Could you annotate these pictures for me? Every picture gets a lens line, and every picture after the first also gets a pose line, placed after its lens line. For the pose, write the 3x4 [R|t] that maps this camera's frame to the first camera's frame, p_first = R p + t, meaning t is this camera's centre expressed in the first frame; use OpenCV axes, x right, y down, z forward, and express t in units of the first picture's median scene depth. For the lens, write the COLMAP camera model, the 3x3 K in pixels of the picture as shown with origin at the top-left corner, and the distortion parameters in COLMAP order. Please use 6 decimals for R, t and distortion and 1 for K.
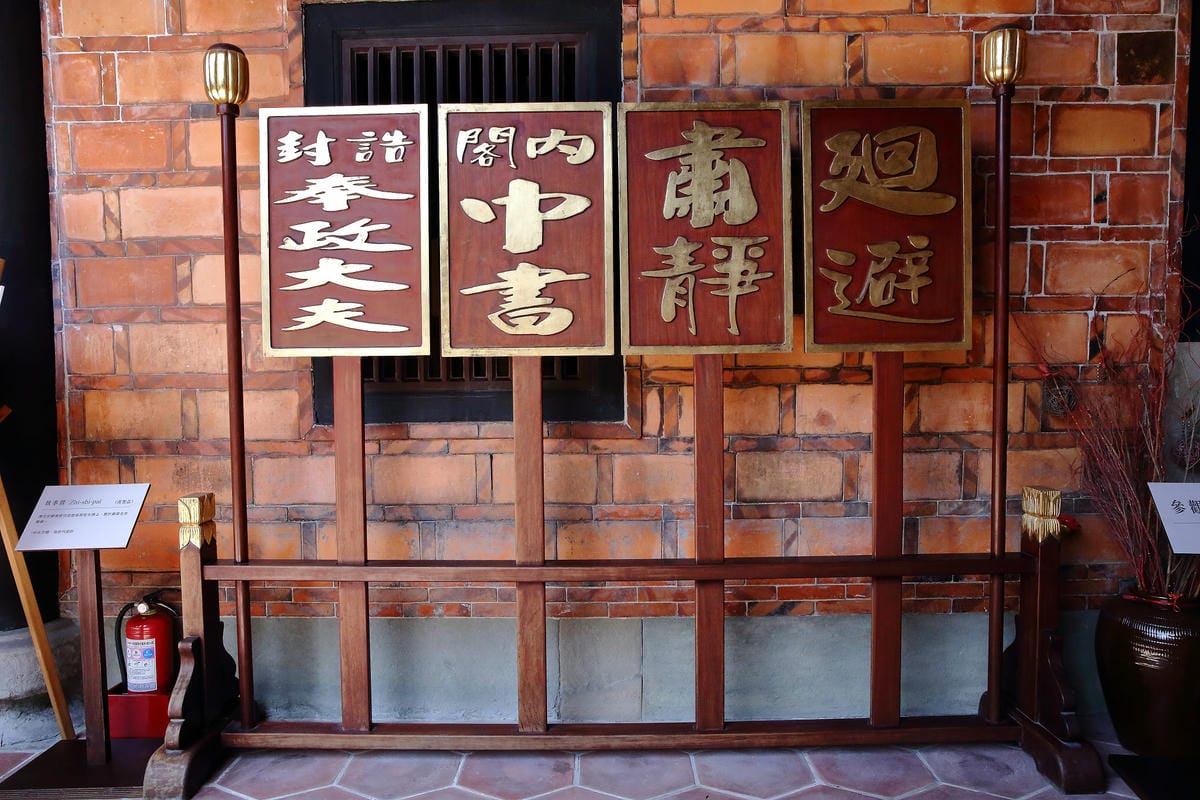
lens RADIAL K [[853.7, 0, 600.0], [0, 853.7, 400.0], [0, 0, 1]] dist [-0.106278, 0.101474]
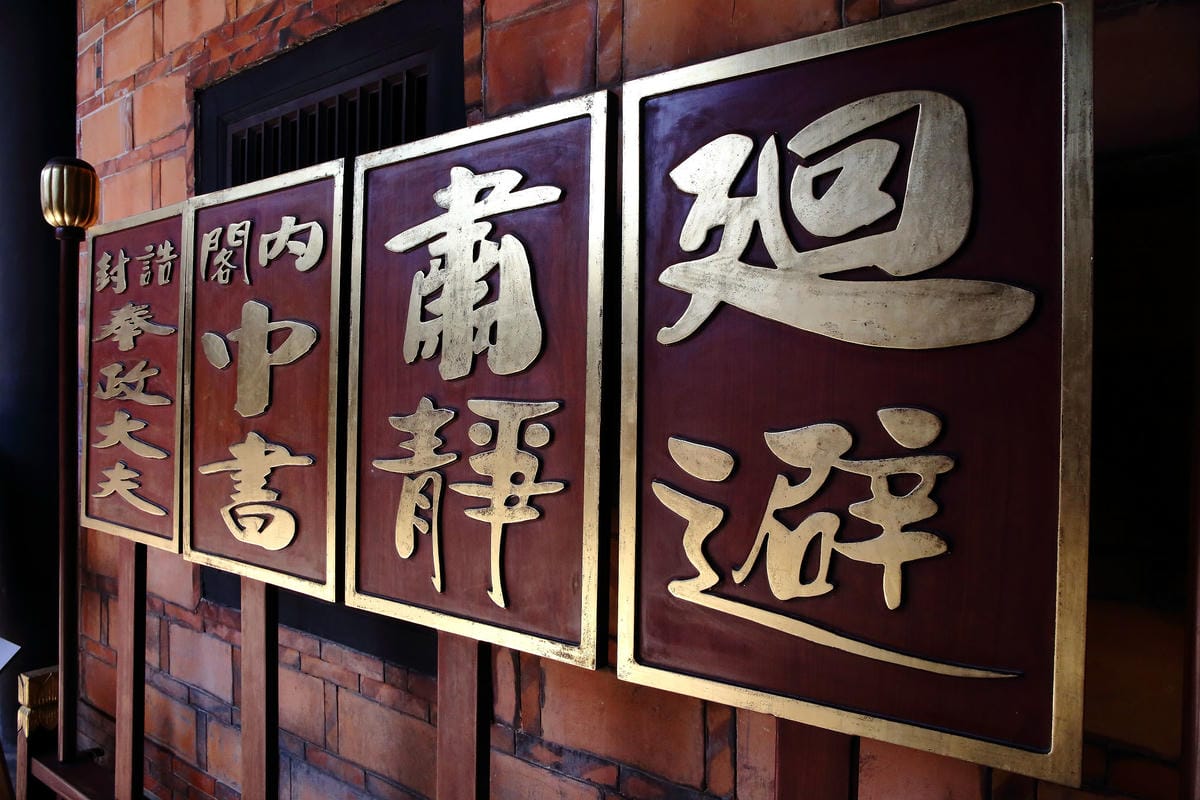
lens RADIAL K [[789.8, 0, 600.0], [0, 789.8, 400.0], [0, 0, 1]] dist [-0.091123, 0.003441]
pose [[0.827321, 0.026953, -0.561083, 0.448042], [-0.052876, 0.998150, -0.030018, -0.182222], [0.559235, 0.054502, 0.827215, 0.668333]]
